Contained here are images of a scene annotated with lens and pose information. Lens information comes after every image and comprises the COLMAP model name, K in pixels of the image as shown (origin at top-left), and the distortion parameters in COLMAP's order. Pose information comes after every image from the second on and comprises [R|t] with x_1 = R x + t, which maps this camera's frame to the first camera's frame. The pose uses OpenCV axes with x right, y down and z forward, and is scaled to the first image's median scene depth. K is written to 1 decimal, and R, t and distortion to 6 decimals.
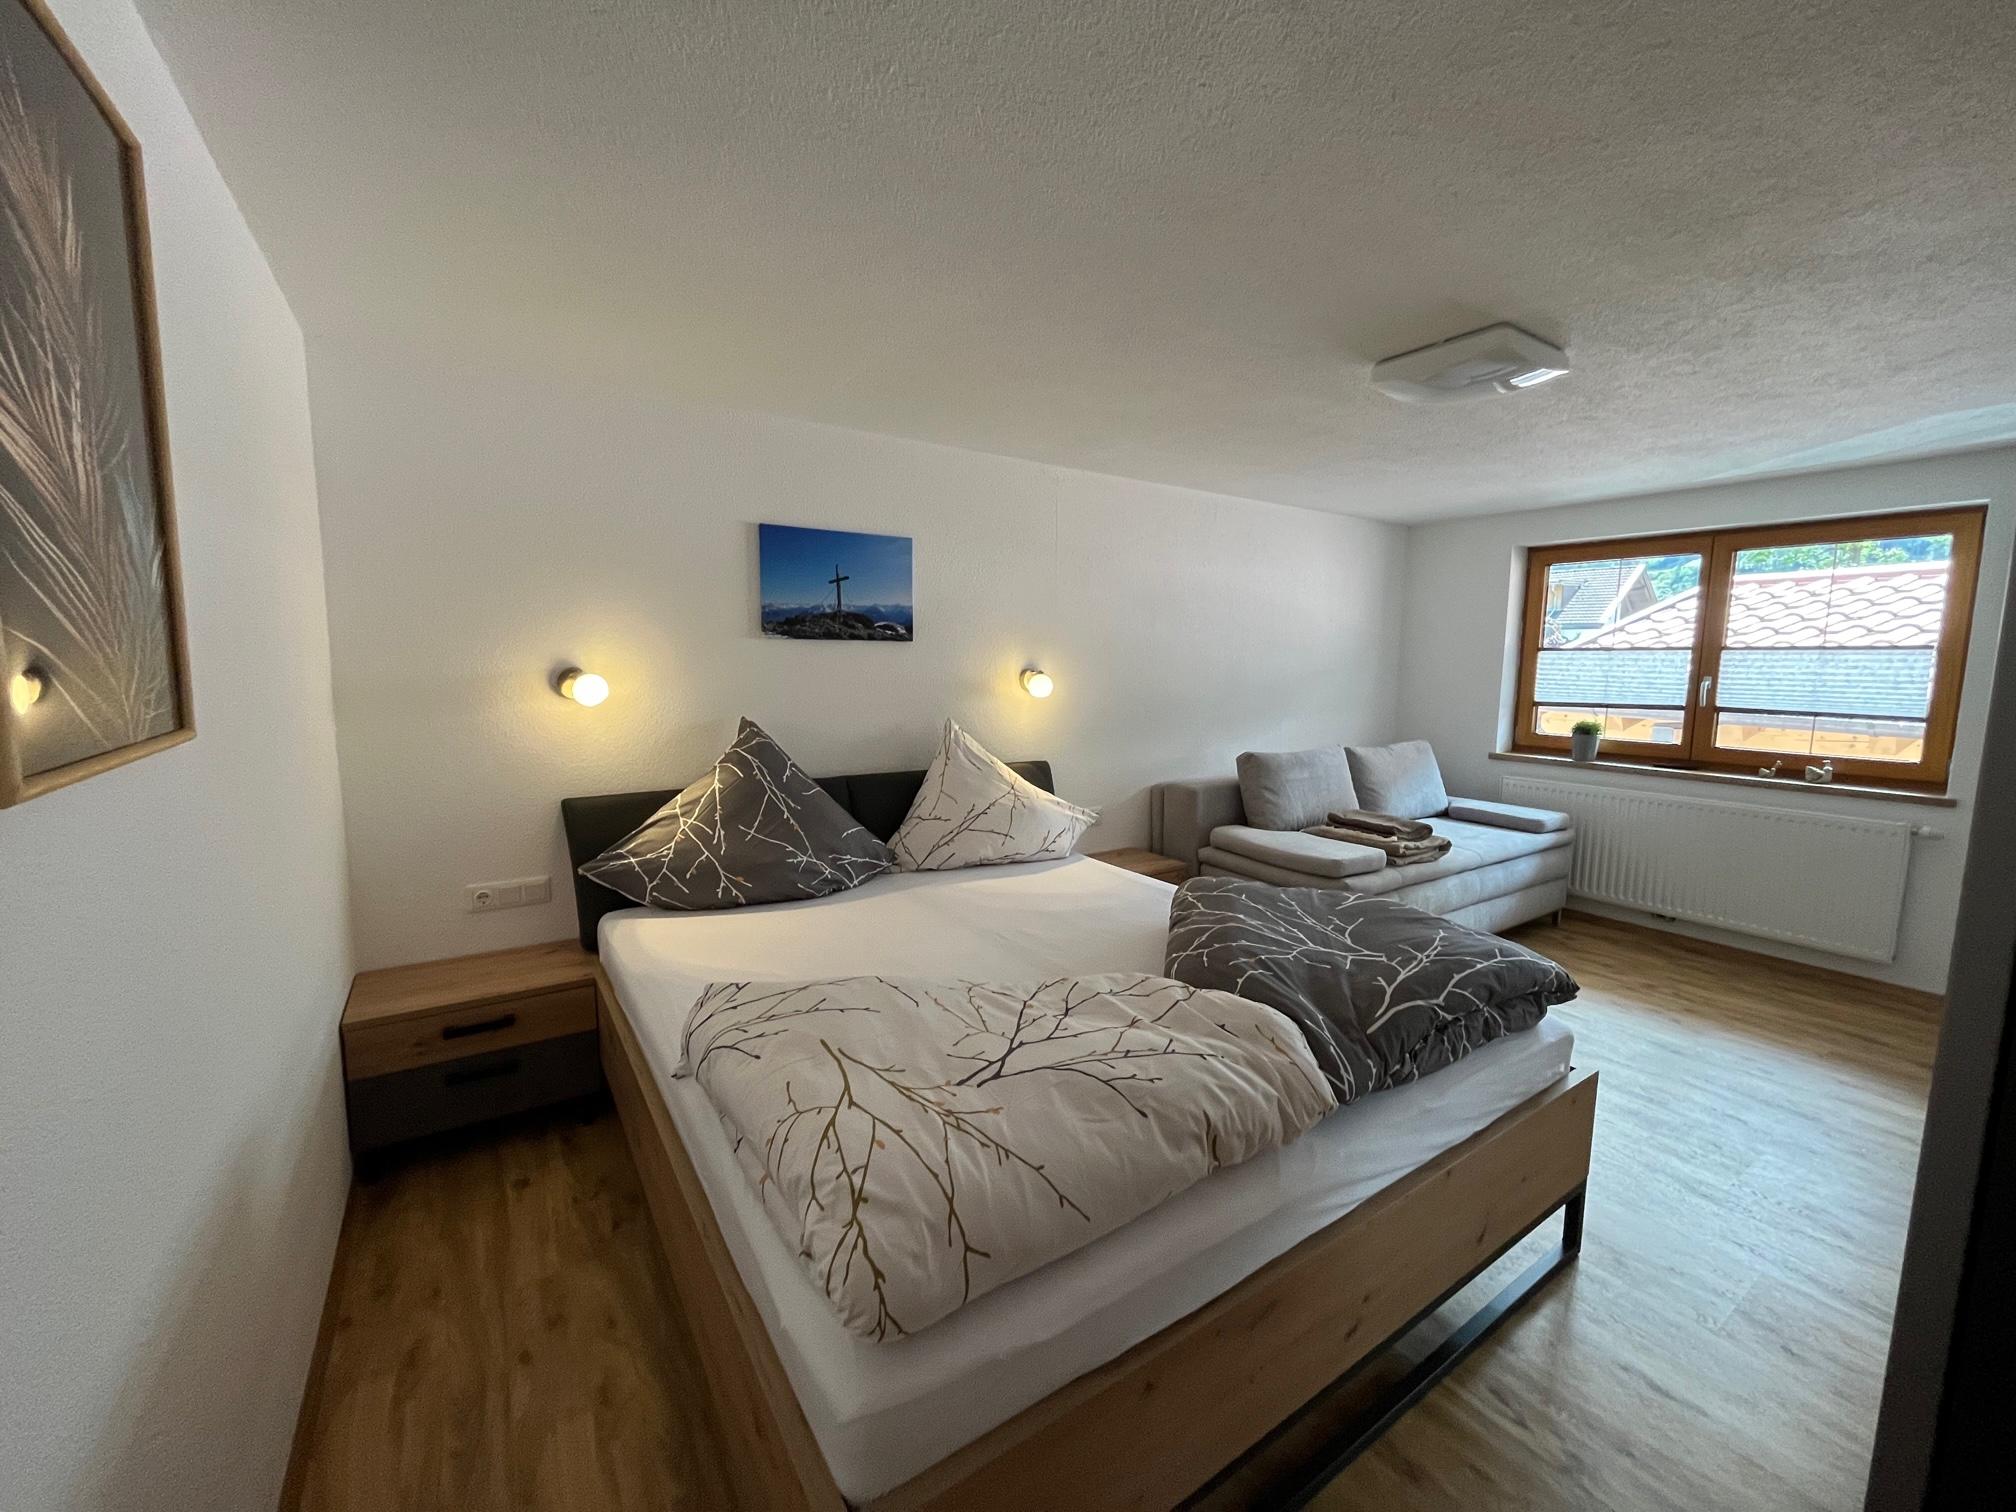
lens RADIAL K [[808.7, 0, 1000.6], [0, 808.7, 753.6], [0, 0, 1]] dist [-0.008118, -0.000346]
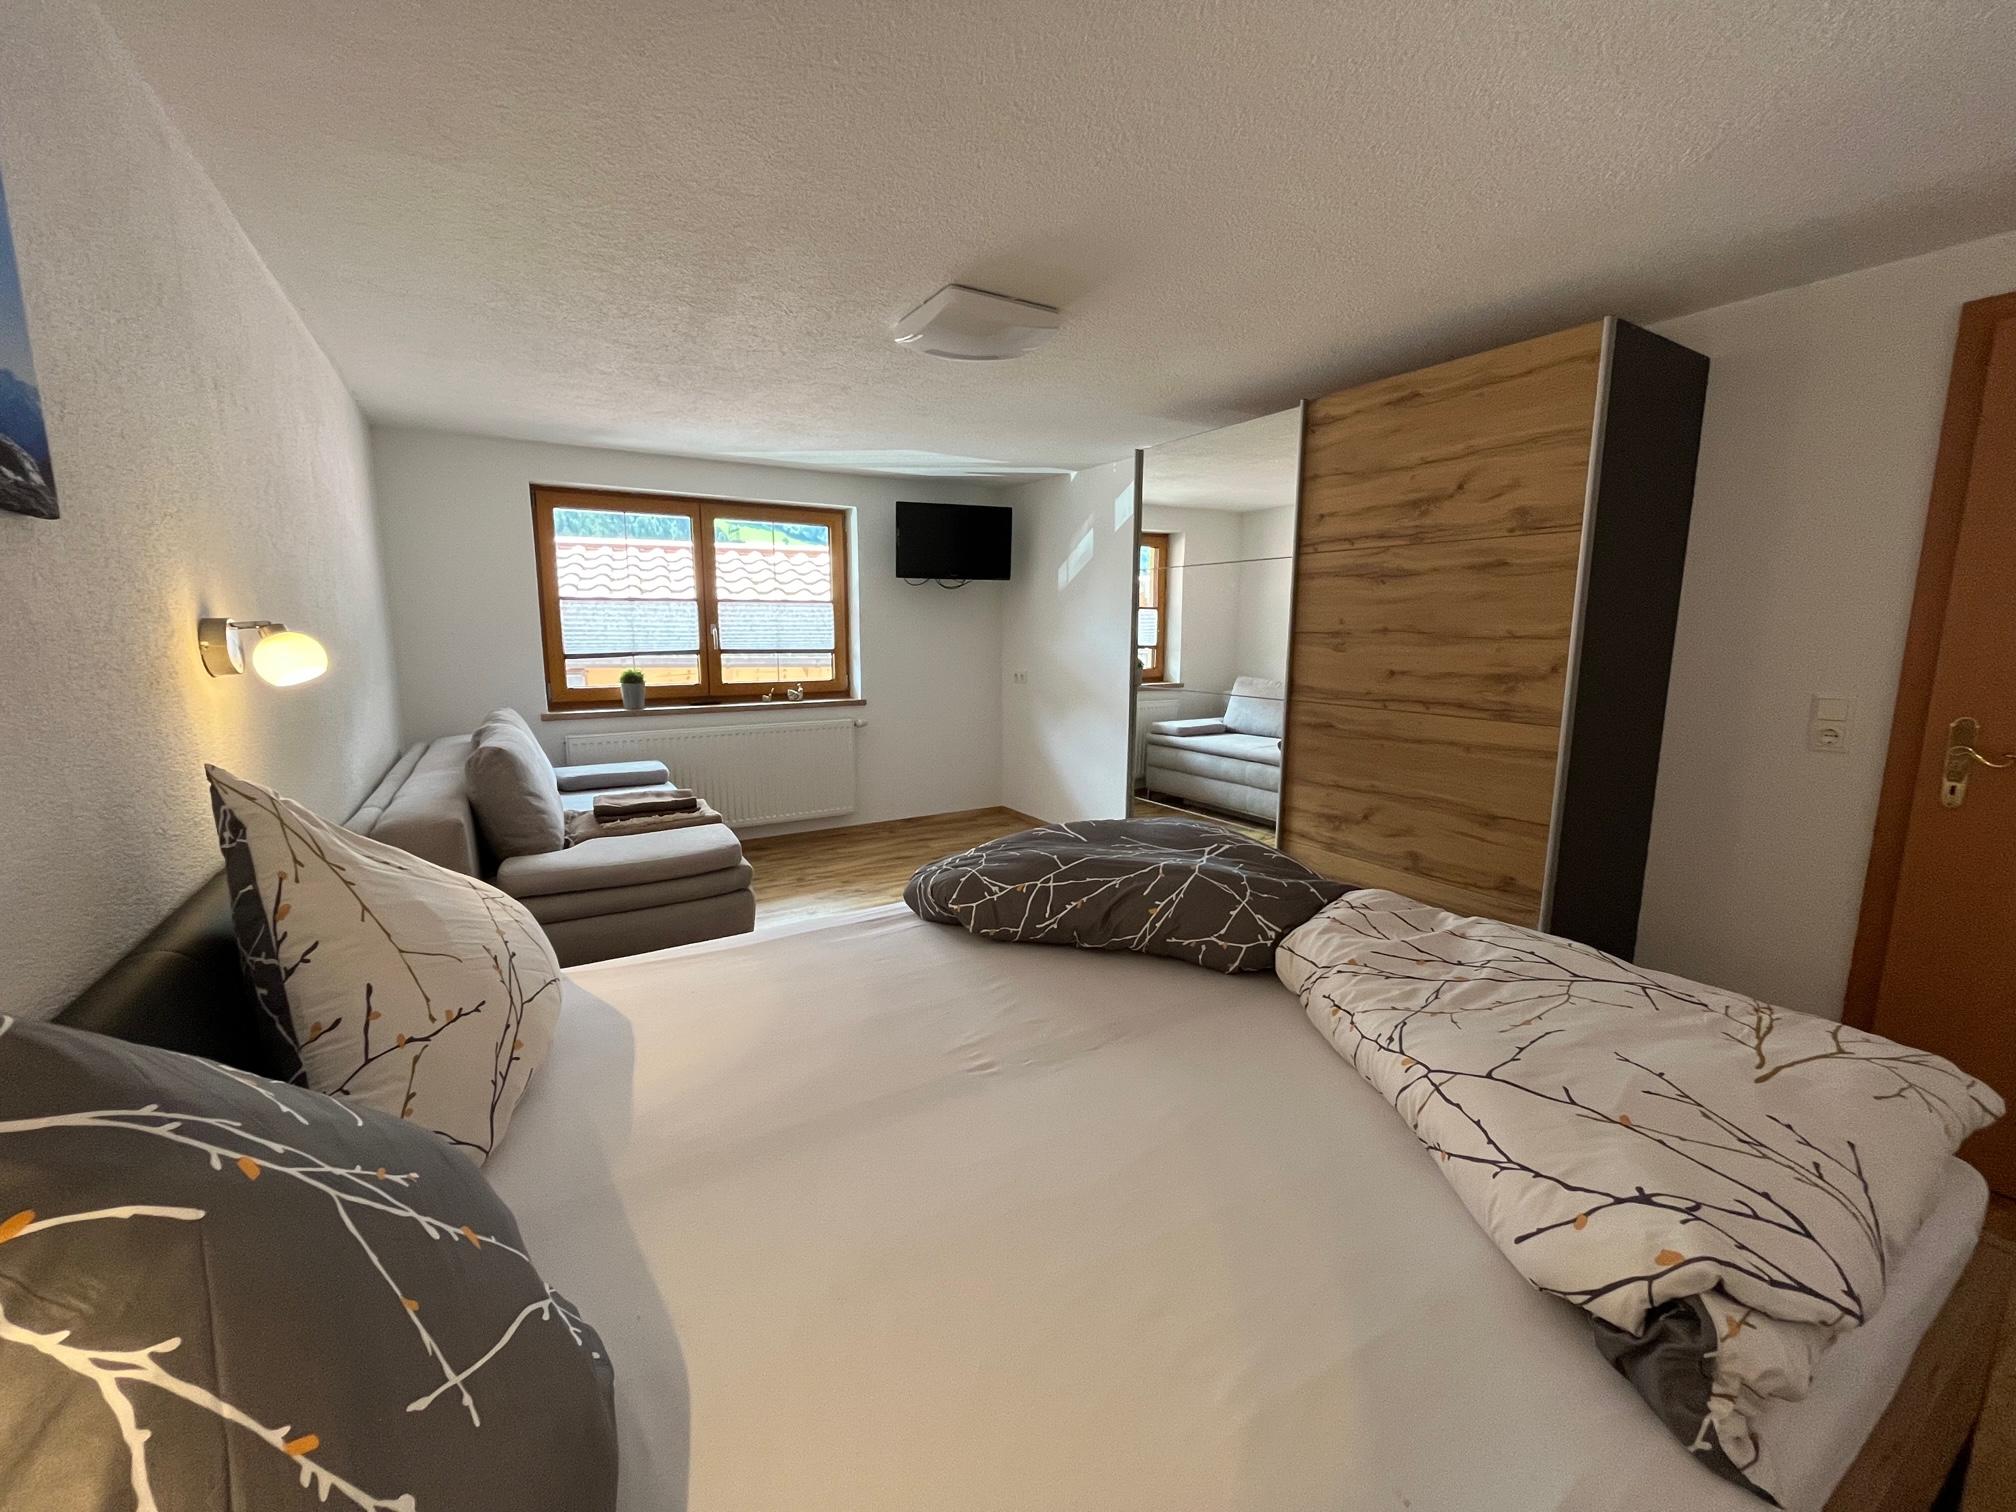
lens RADIAL K [[808.7, 0, 999.6], [0, 808.7, 760.8], [0, 0, 1]] dist [-0.008118, -0.000346]
pose [[0.042805, -0.175419, 0.983563, -0.337588], [0.116086, 0.978670, 0.169495, -0.056482], [-0.992316, 0.106923, 0.062256, 0.580782]]
